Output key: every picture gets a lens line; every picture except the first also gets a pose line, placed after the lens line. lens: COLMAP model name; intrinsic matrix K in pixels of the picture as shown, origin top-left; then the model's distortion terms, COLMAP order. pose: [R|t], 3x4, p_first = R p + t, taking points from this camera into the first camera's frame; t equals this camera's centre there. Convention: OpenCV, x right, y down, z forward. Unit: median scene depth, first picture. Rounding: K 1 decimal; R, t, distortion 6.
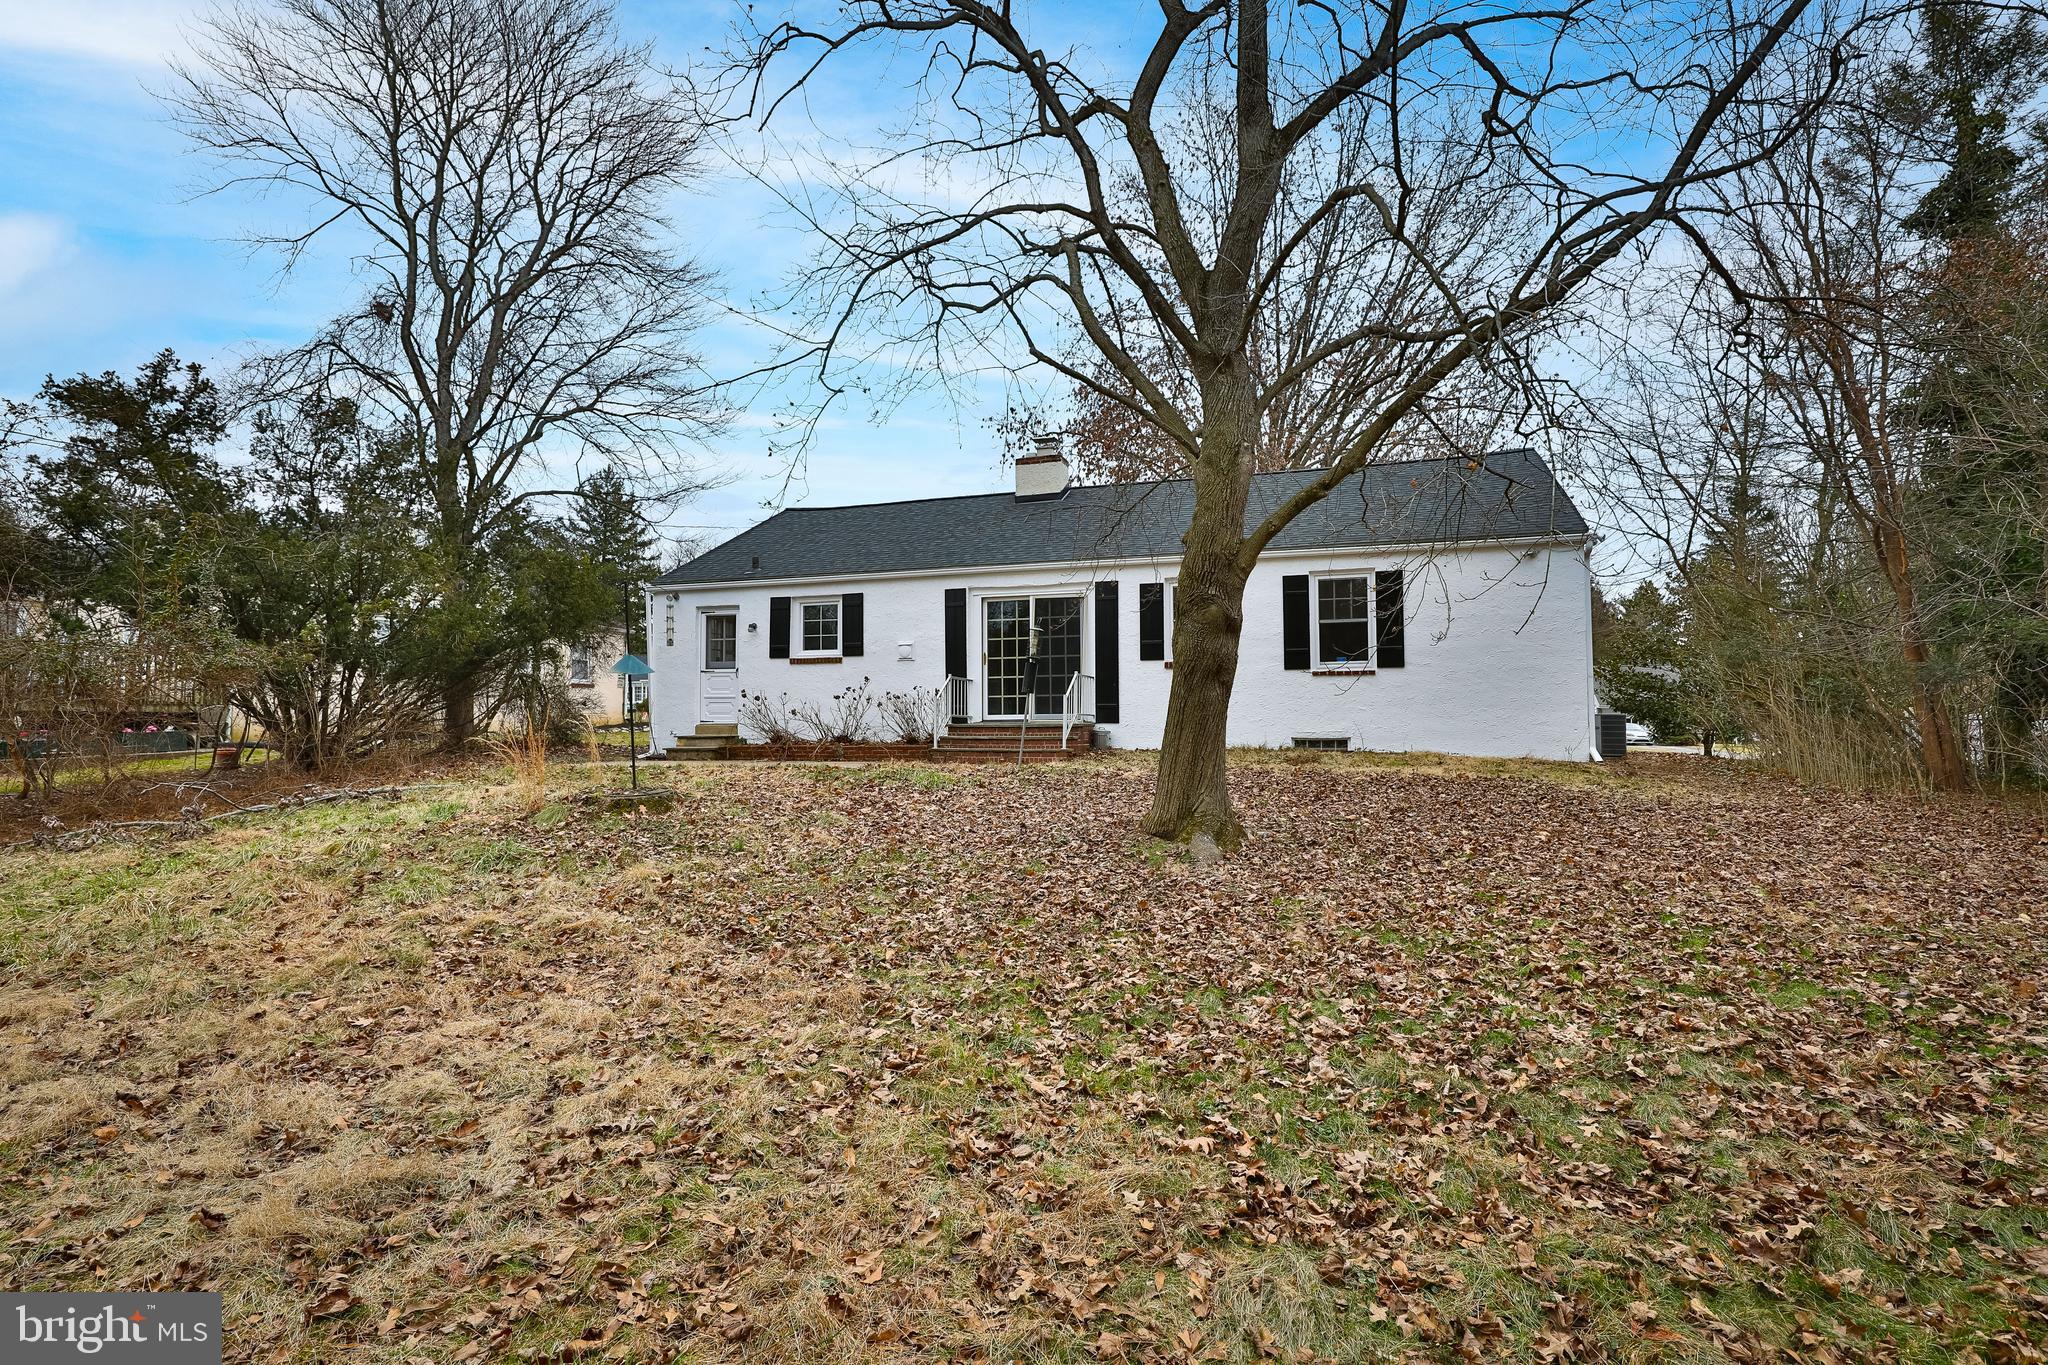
lens RADIAL K [[971.9, 0, 1016.4], [0, 971.9, 680.4], [0, 0, 1]] dist [0.003369, 0.000579]
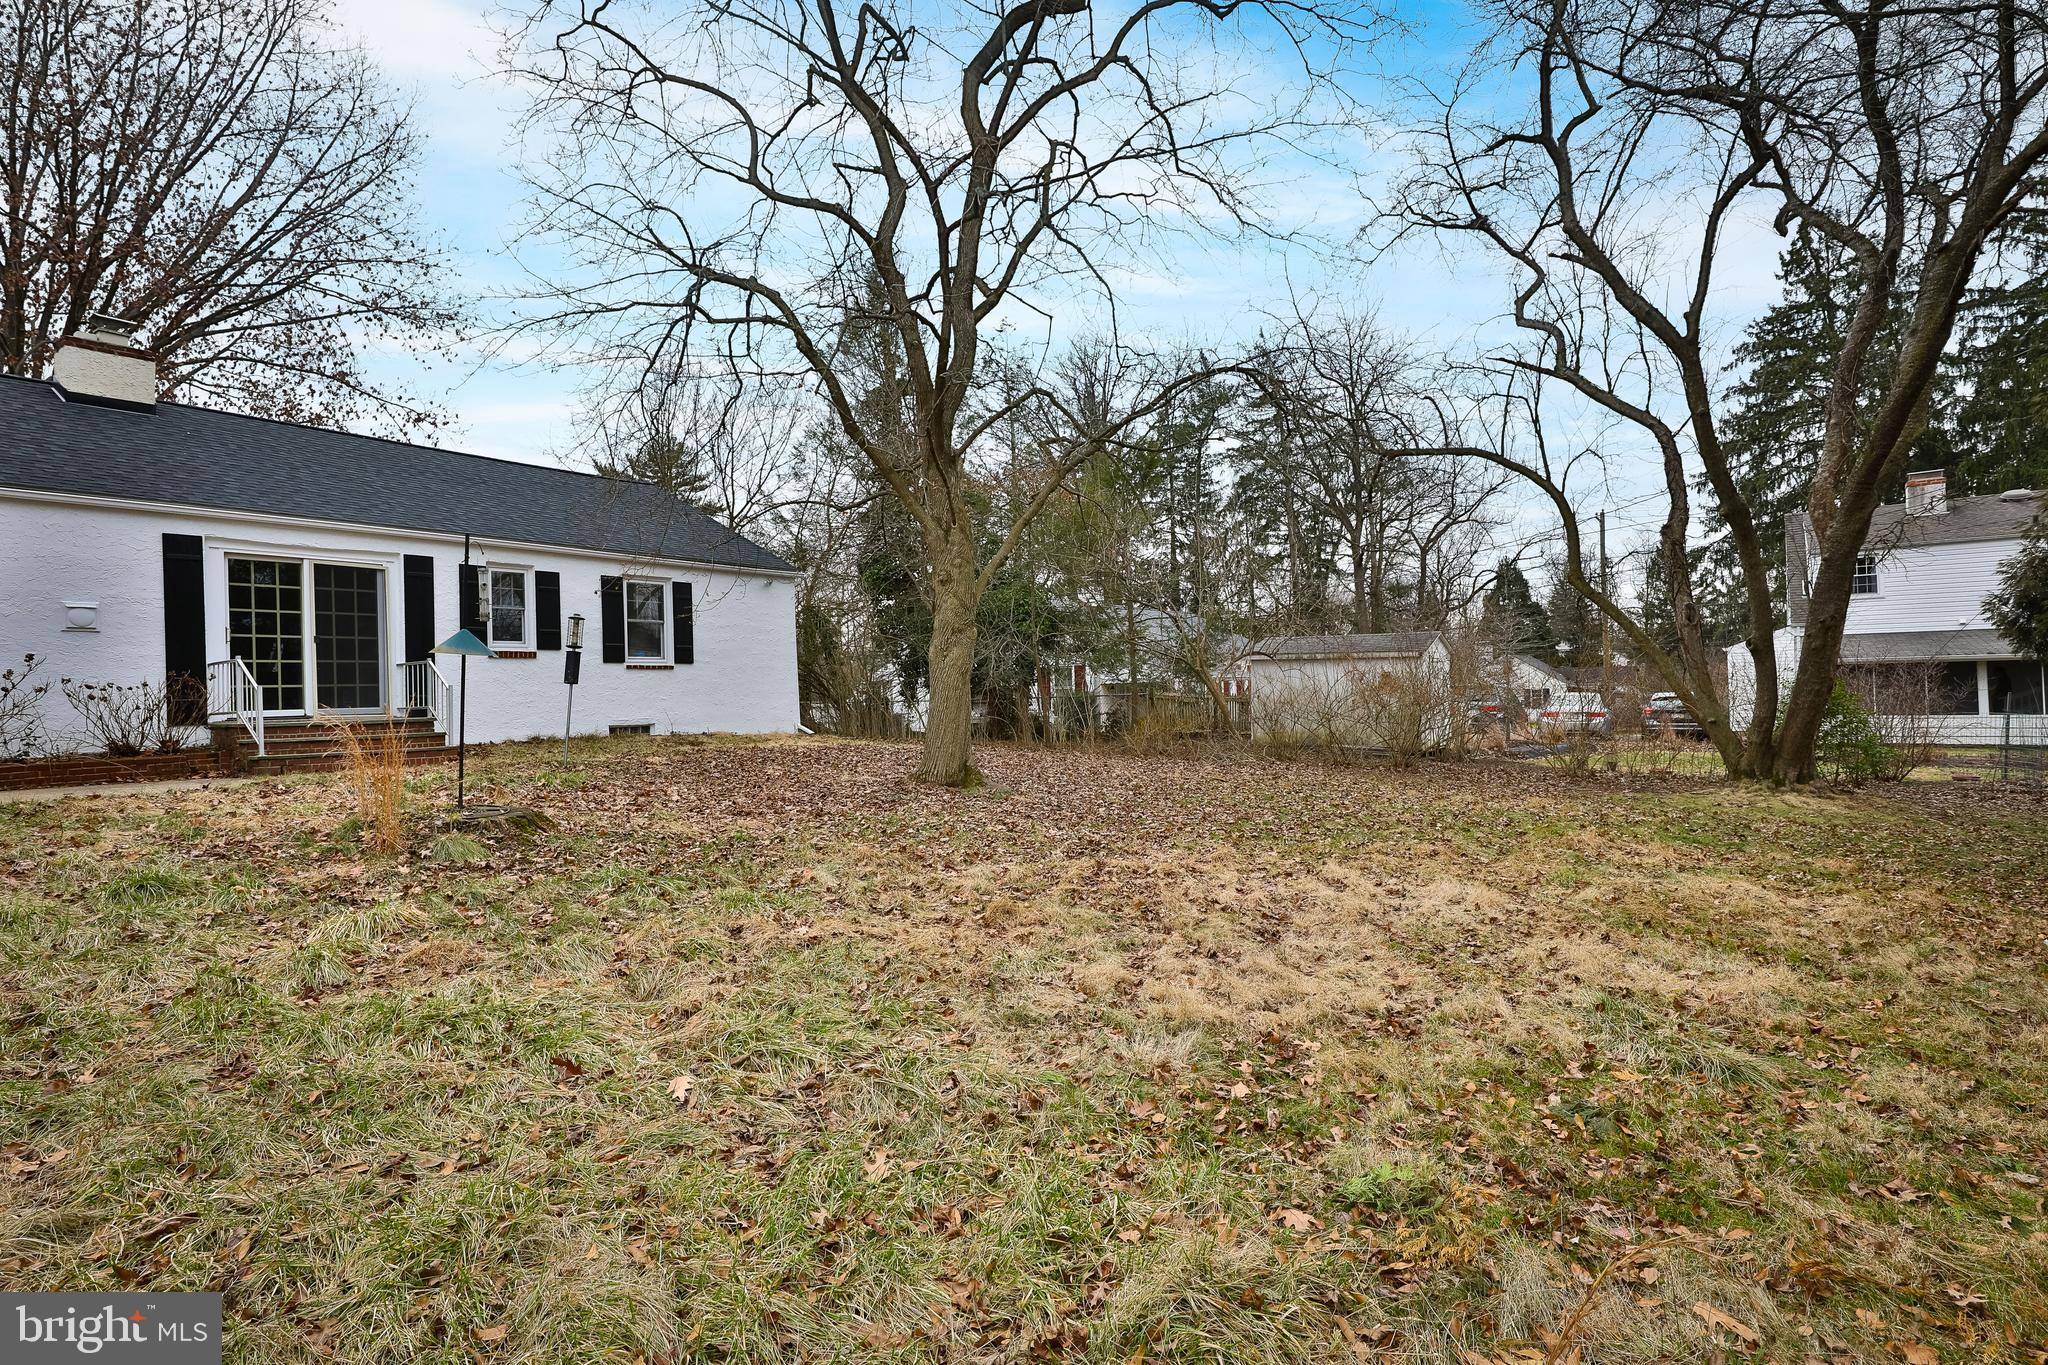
lens RADIAL K [[971.9, 0, 1016.4], [0, 971.9, 680.4], [0, 0, 1]] dist [0.003369, 0.000579]
pose [[0.341630, 0.005541, 0.939818, -0.548830], [-0.028752, 0.999576, 0.004559, -0.009207], [-0.939395, -0.028579, 0.341644, 0.189424]]
